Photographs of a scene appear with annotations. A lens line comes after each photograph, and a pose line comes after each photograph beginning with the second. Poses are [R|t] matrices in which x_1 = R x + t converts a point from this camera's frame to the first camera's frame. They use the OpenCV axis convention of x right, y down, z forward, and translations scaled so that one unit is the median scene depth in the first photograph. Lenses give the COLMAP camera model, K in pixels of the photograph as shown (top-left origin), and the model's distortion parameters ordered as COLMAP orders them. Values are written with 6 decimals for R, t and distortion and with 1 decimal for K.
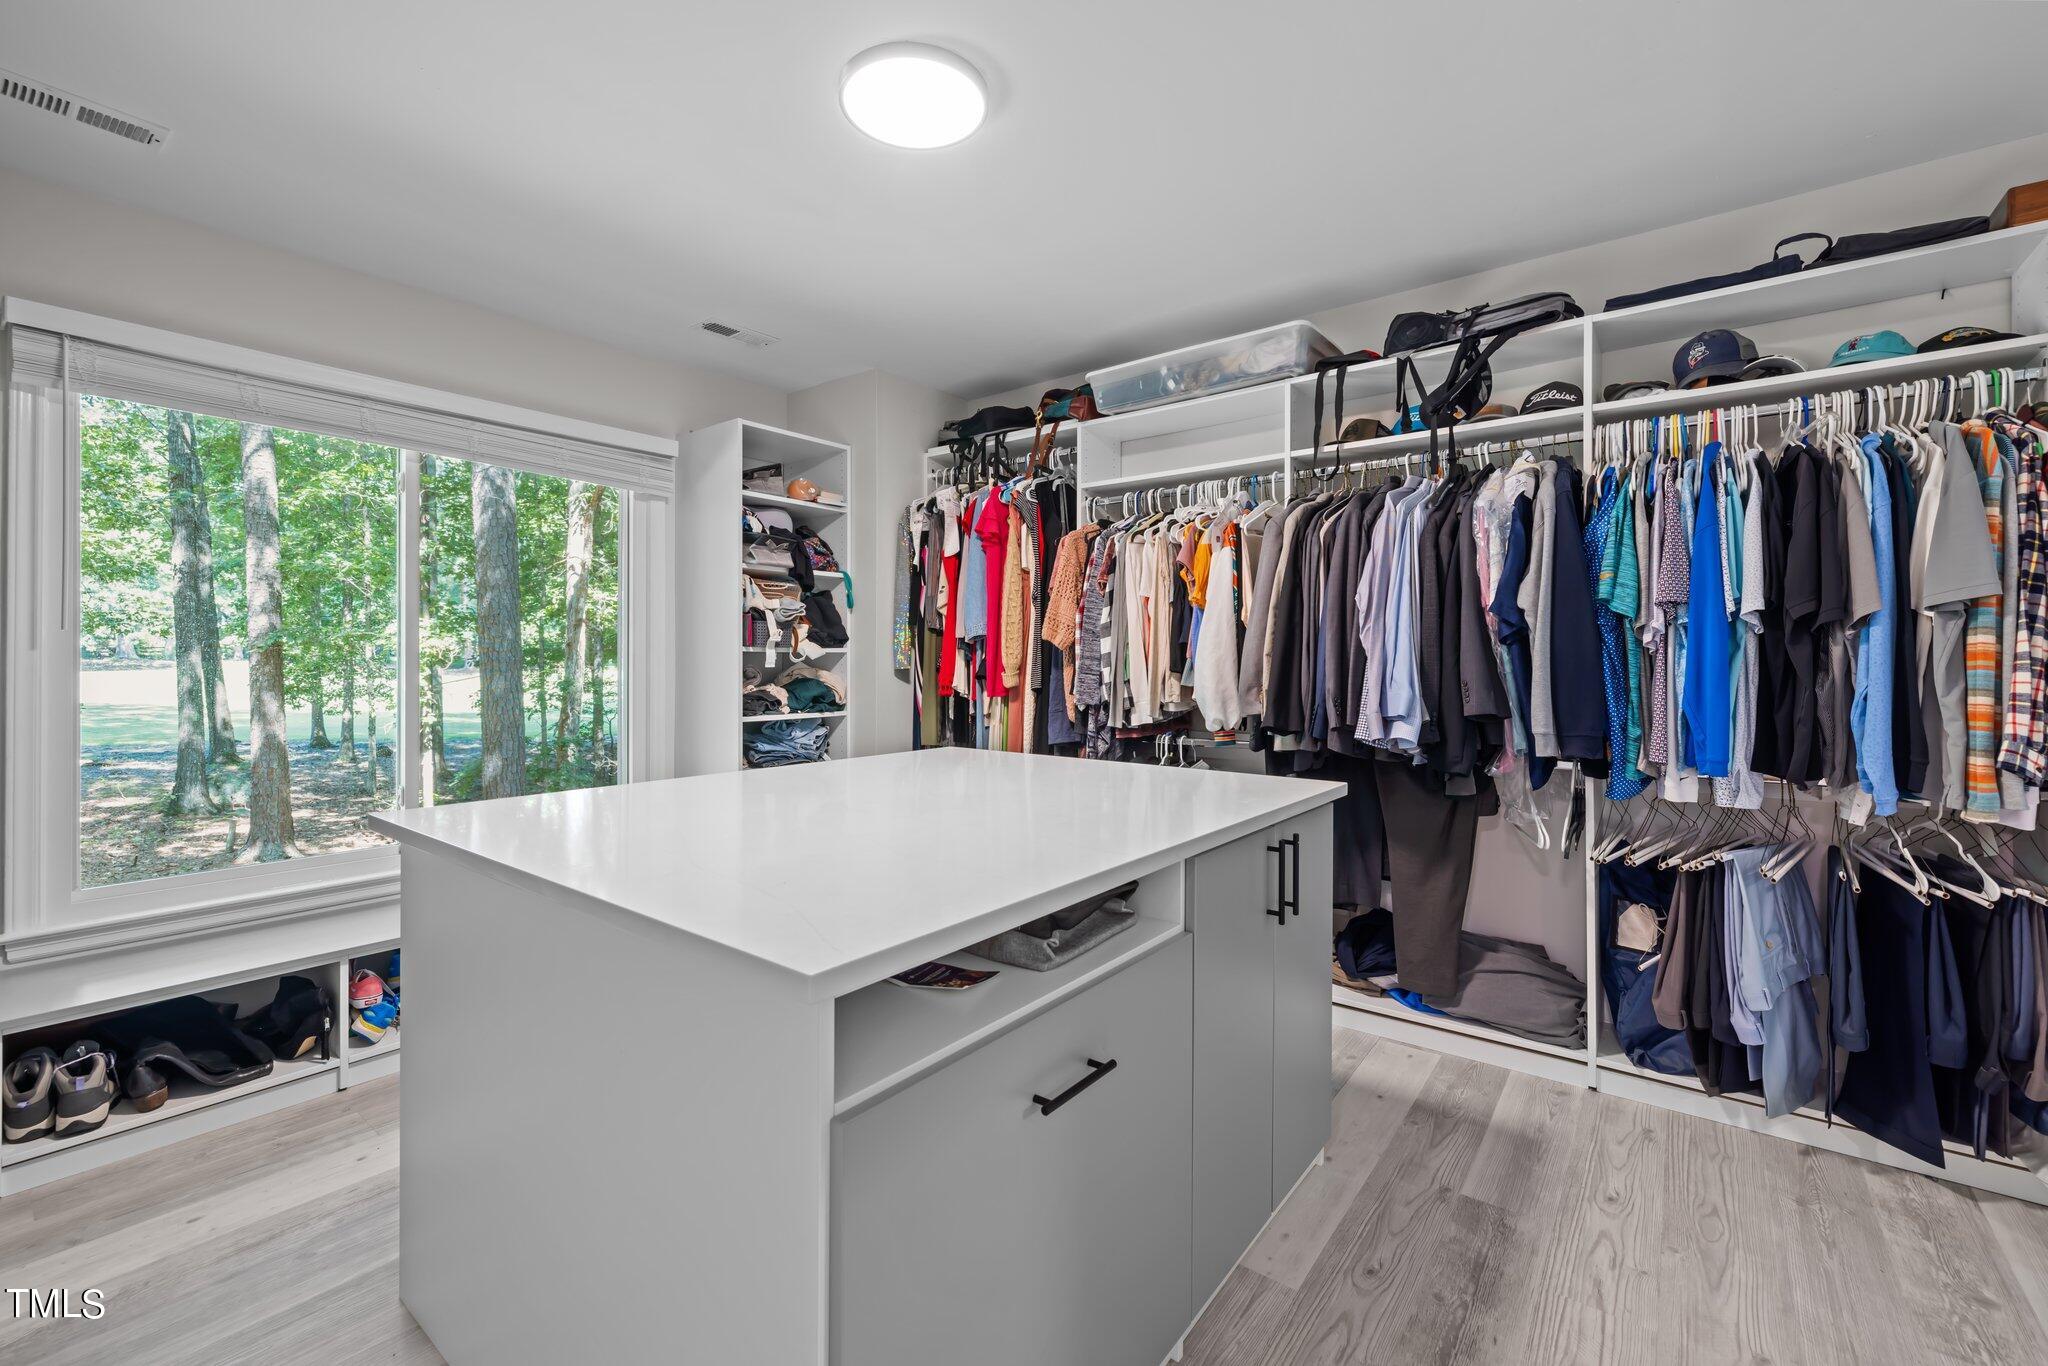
lens RADIAL K [[858.5, 0, 1016.0], [0, 858.5, 665.8], [0, 0, 1]] dist [0.008179, 0.000102]
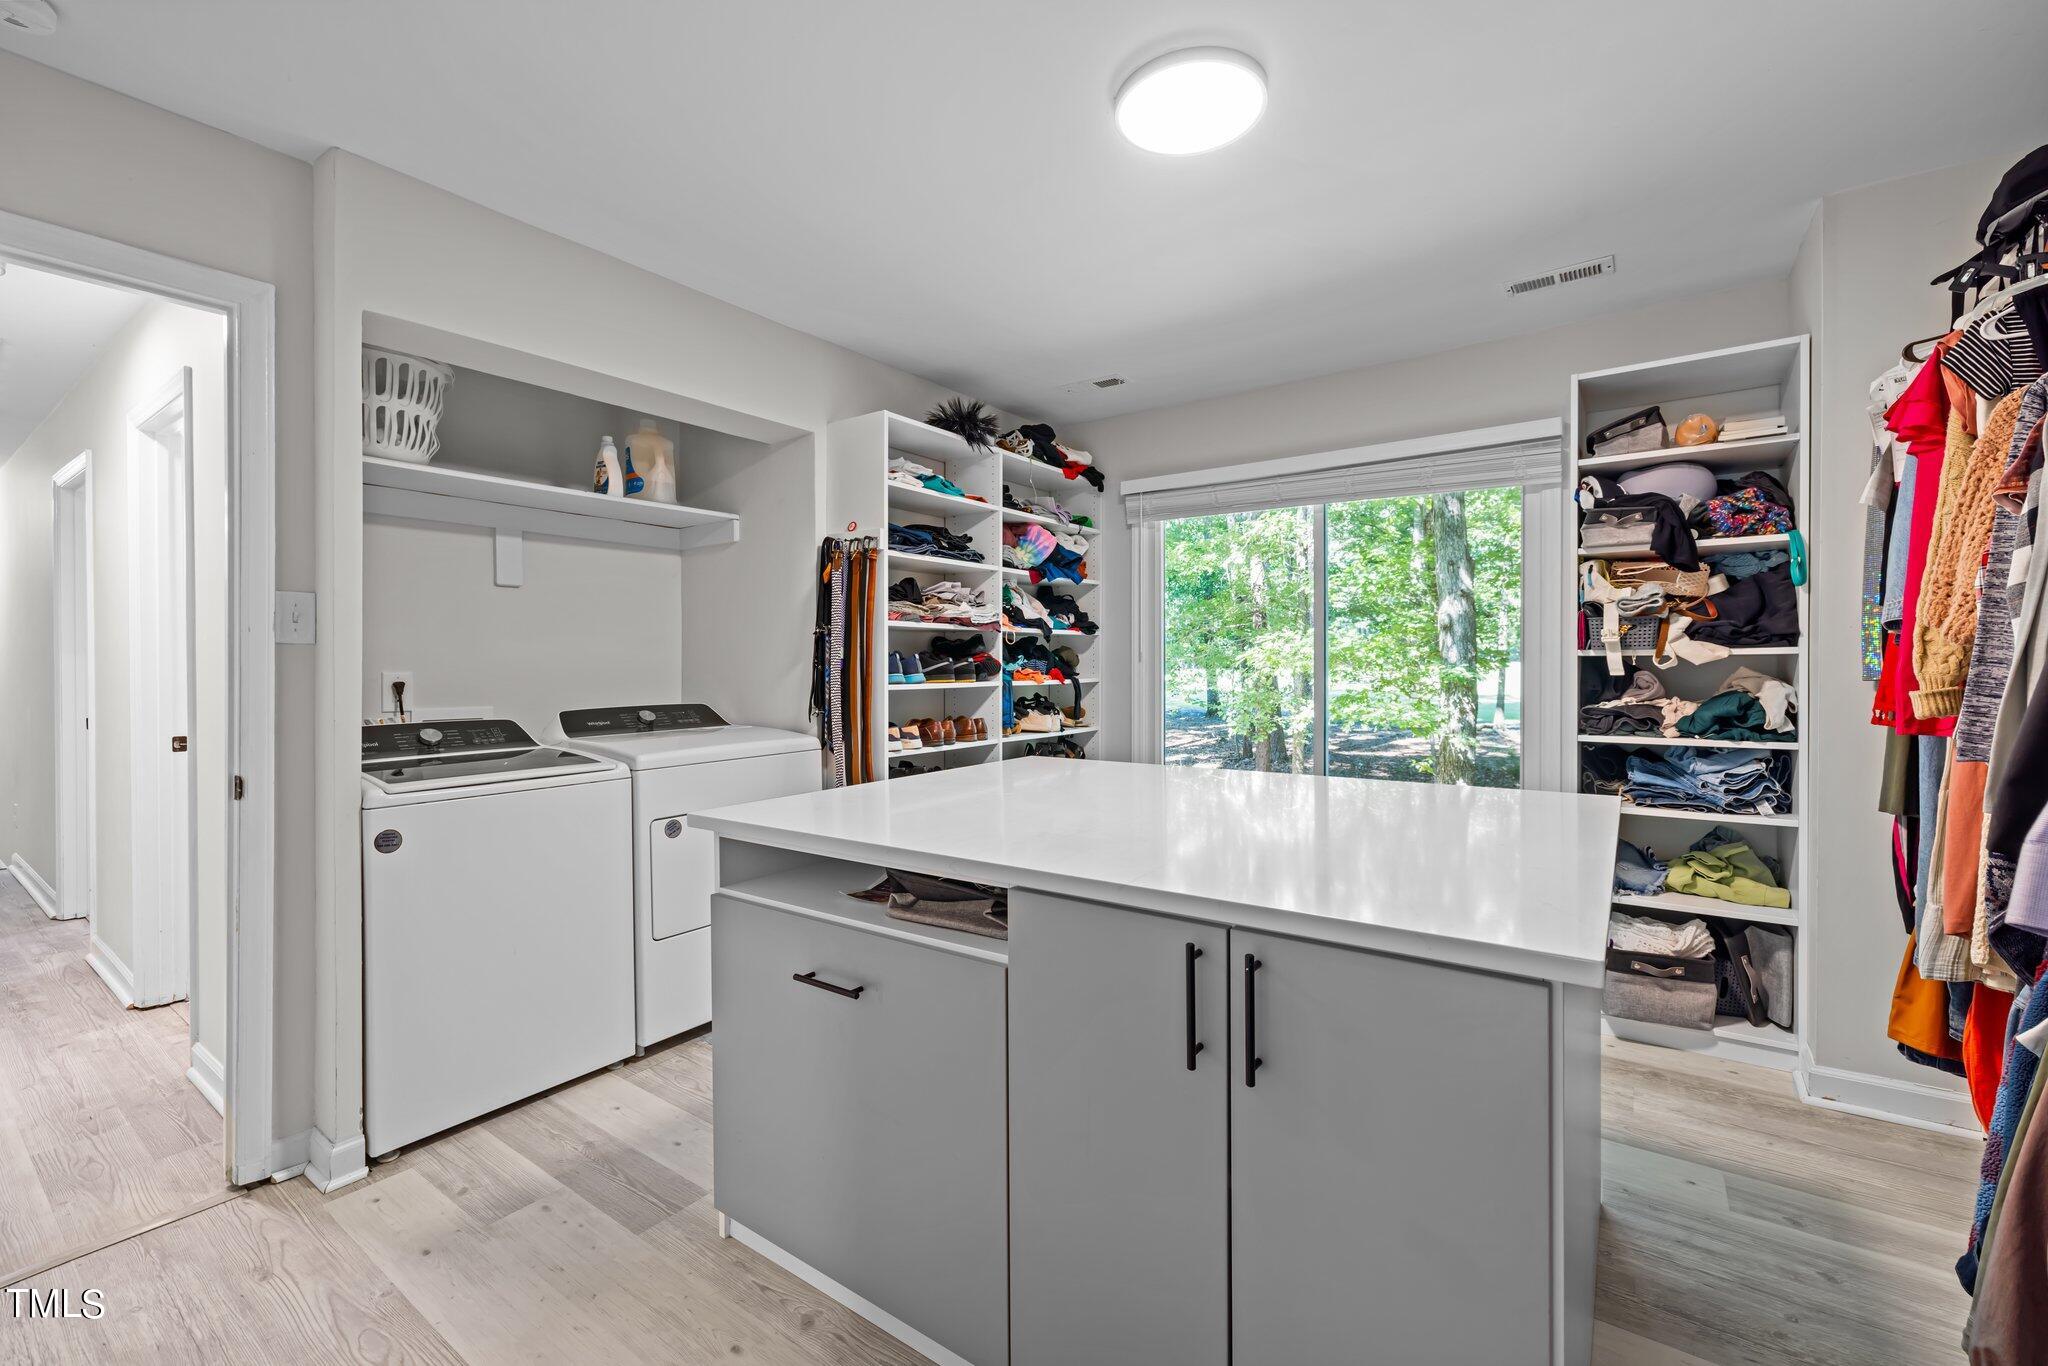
lens RADIAL K [[858.5, 0, 1016.0], [0, 858.5, 665.8], [0, 0, 1]] dist [0.008179, 0.000102]
pose [[0.030766, 0.002003, -0.999525, 0.489515], [-0.003721, 0.999991, 0.001889, -0.005906], [0.999520, 0.003661, 0.030773, 0.428730]]
